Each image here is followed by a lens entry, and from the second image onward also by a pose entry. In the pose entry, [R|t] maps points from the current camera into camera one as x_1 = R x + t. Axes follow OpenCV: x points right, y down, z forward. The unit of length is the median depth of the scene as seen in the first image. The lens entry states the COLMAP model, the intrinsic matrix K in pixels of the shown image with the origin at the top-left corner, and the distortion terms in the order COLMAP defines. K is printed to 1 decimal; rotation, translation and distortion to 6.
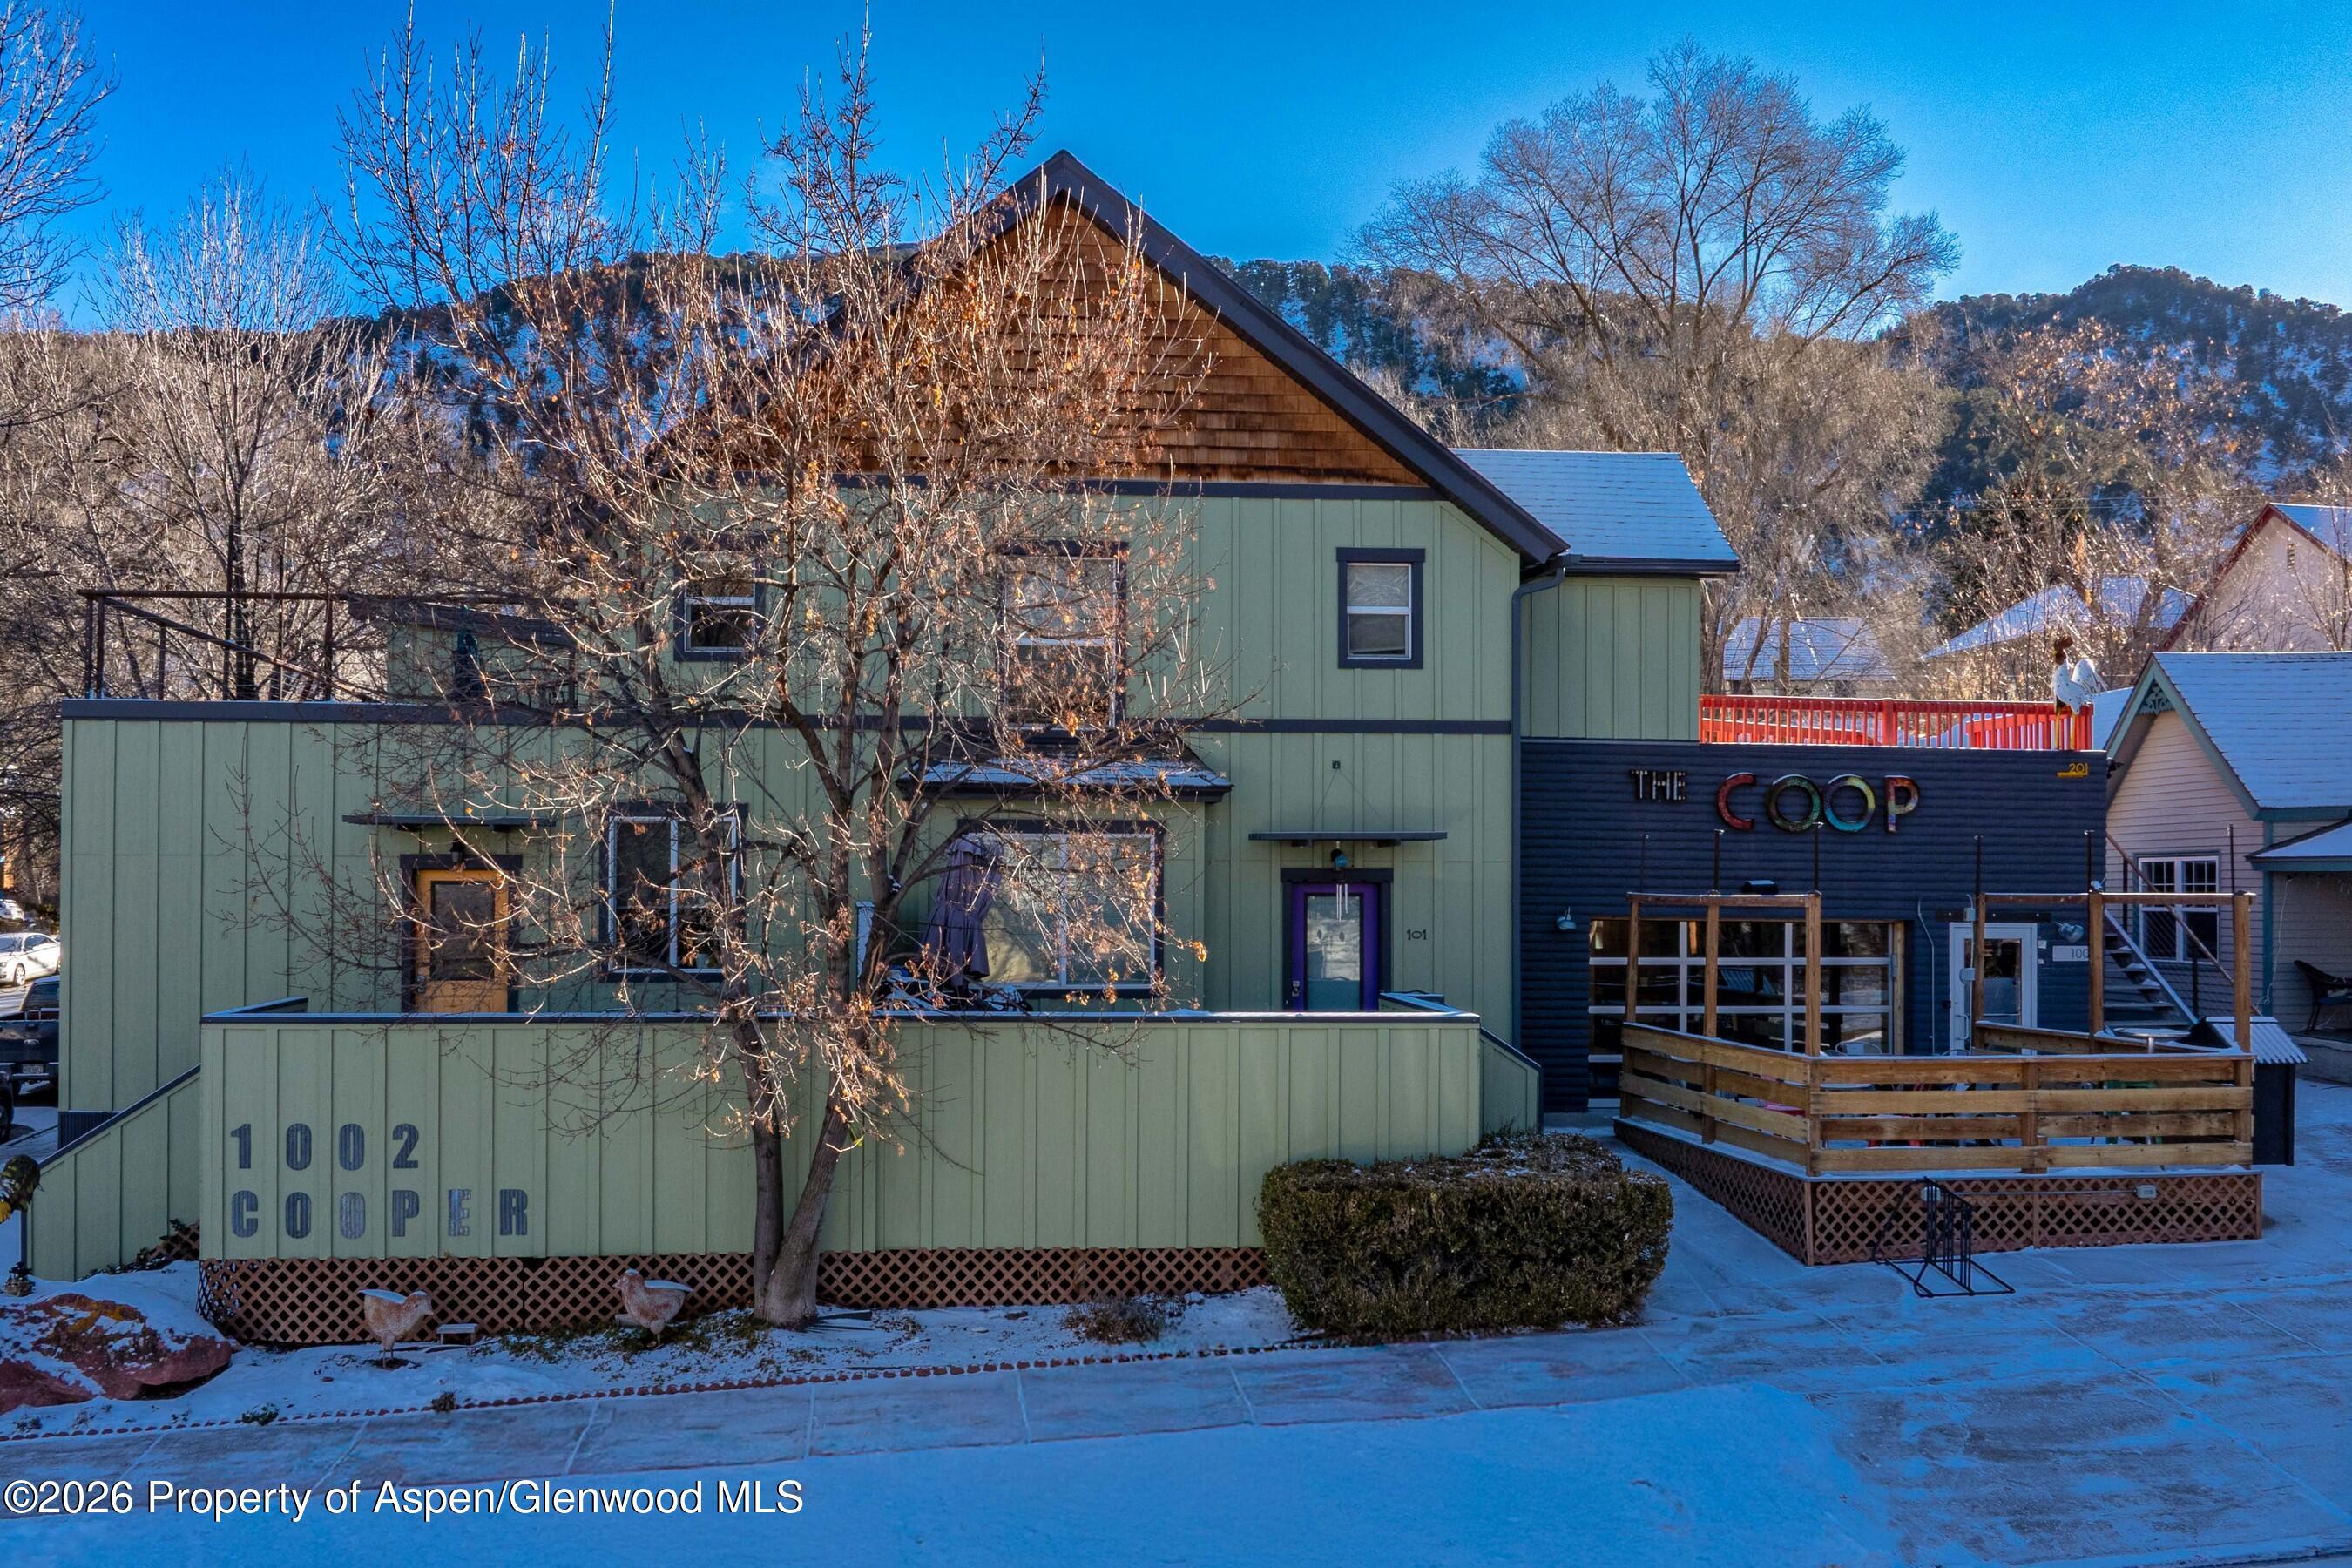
lens RADIAL K [[2109.0, 0, 1169.8], [0, 2109.0, 855.3], [0, 0, 1]] dist [-0.010626, -0.005450]
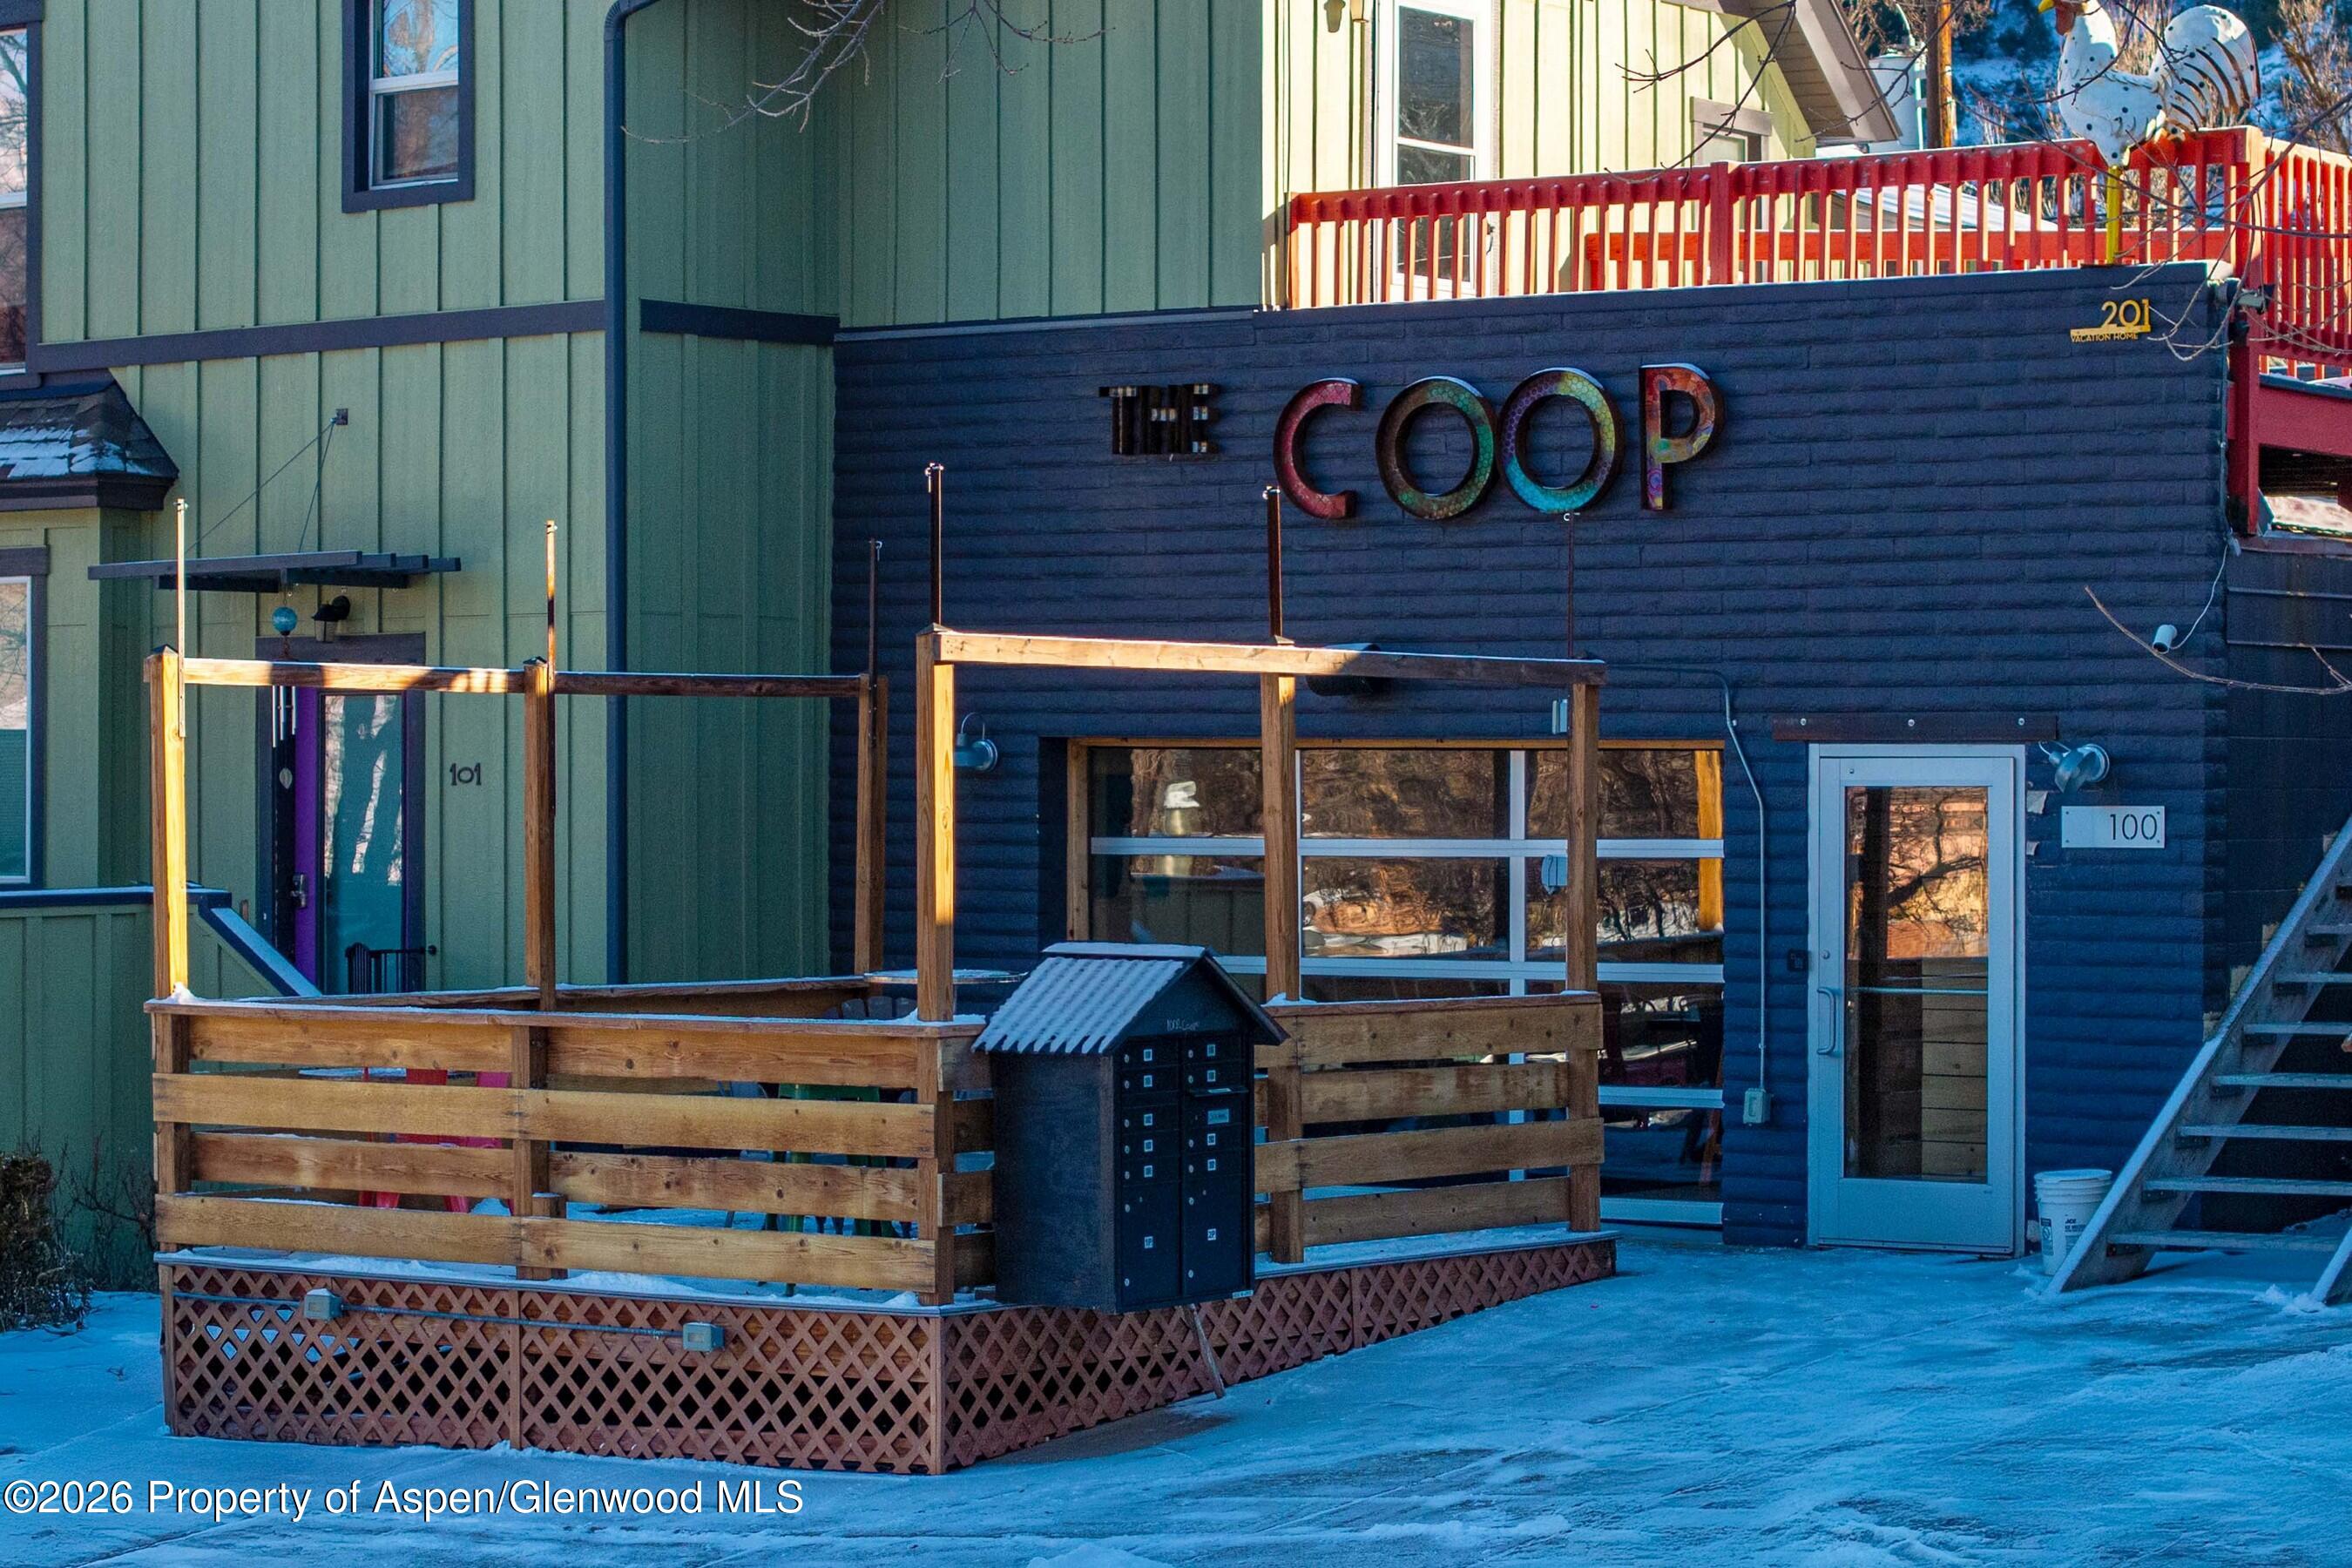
lens RADIAL K [[6175.3, 0, 1176.0], [0, 6175.3, 784.0], [0, 0, 1]] dist [-0.109994, -0.525071]
pose [[0.691536, -0.007036, -0.722308, 1.589125], [0.012775, 0.999915, 0.002491, 0.050951], [0.722229, -0.010950, 0.691567, 0.229944]]
